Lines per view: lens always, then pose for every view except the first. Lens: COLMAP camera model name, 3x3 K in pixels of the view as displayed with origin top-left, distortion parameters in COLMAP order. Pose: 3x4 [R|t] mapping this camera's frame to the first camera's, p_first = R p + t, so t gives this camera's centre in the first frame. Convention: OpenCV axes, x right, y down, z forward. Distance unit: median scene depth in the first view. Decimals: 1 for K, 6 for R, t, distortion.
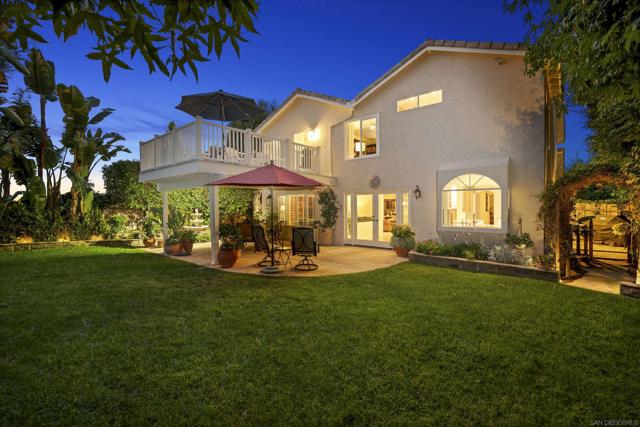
lens RADIAL K [[293.8, 0, 316.7], [0, 293.8, 209.9], [0, 0, 1]] dist [-0.002425, -0.000563]
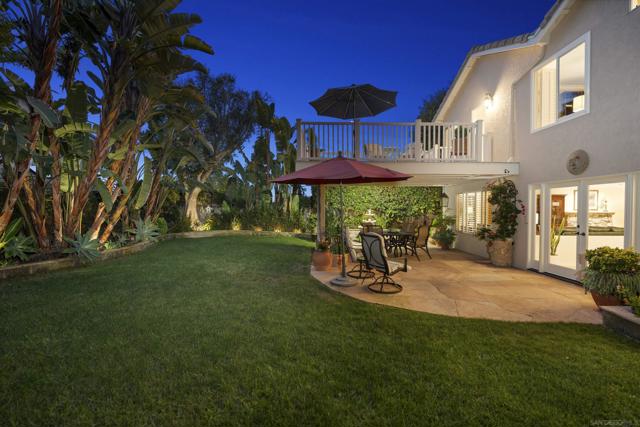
lens RADIAL K [[293.8, 0, 316.7], [0, 293.8, 209.9], [0, 0, 1]] dist [-0.002425, -0.000563]
pose [[0.607946, 0.009494, -0.793921, 0.325626], [-0.015524, 0.999879, 0.000069, 0.000726], [0.793826, 0.012283, 0.608020, 0.287668]]
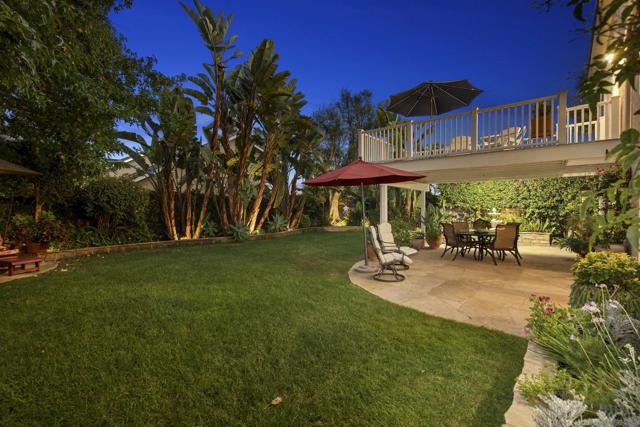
lens RADIAL K [[293.8, 0, 316.7], [0, 293.8, 209.9], [0, 0, 1]] dist [-0.002425, -0.000563]
pose [[-0.023418, 0.006499, -0.999705, 0.565399], [-0.011963, 0.999905, 0.006780, 0.003896], [0.999654, 0.012119, -0.023338, 0.581745]]
